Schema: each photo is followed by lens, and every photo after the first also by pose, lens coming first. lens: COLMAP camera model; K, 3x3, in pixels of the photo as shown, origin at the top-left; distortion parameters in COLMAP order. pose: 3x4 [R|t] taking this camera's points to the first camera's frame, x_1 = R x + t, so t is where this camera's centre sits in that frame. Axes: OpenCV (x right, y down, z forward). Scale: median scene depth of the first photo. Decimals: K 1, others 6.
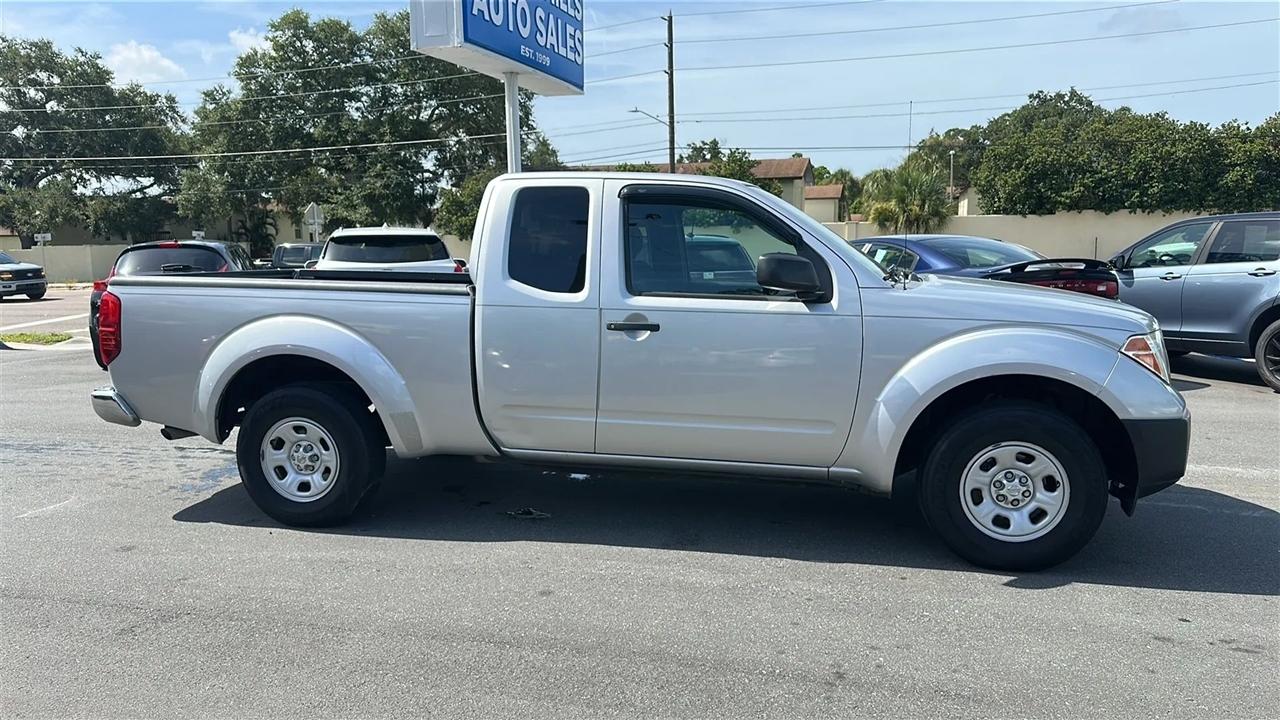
lens RADIAL K [[925.6, 0, 661.2], [0, 925.6, 361.1], [0, 0, 1]] dist [0.064846, -0.104450]
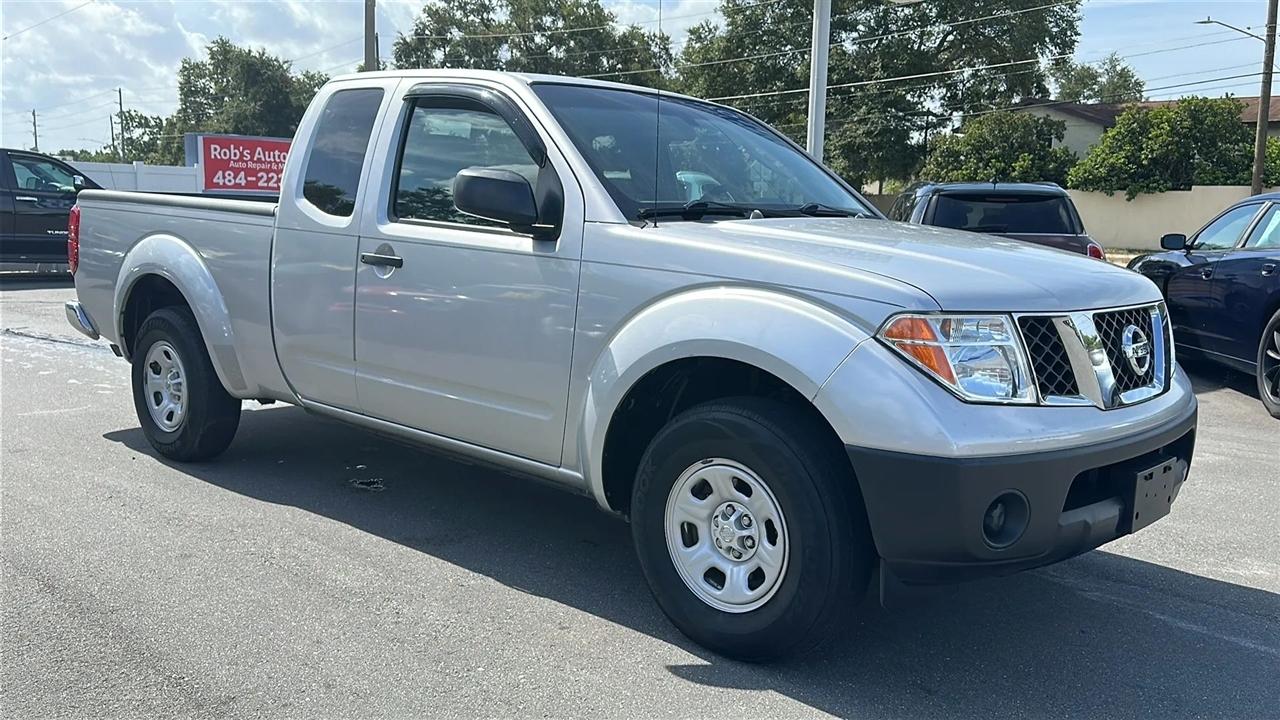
lens RADIAL K [[1145.9, 0, 640.0], [0, 1145.9, 360.0], [0, 0, 1]] dist [0.153891, -0.279929]
pose [[0.853032, 0.097168, -0.512732, 0.073577], [-0.095435, 0.994990, 0.029785, -0.000331], [0.513058, 0.023525, 0.858032, 0.025994]]
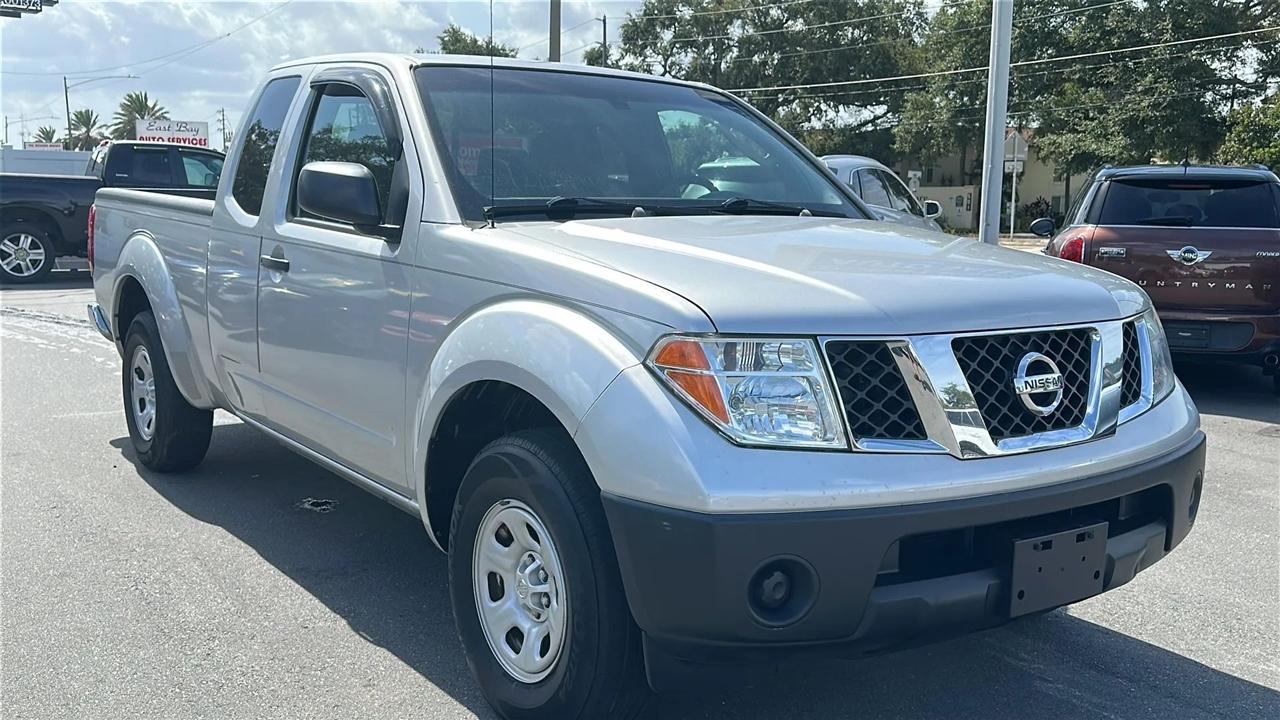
lens RADIAL K [[1248.5, 0, 640.0], [0, 1248.5, 360.0], [0, 0, 1]] dist [0.171164, -0.333154]
pose [[0.723685, 0.111020, -0.681142, 0.093778], [-0.106553, 0.993116, 0.048661, -0.004462], [0.681855, 0.037362, 0.730533, 0.048559]]
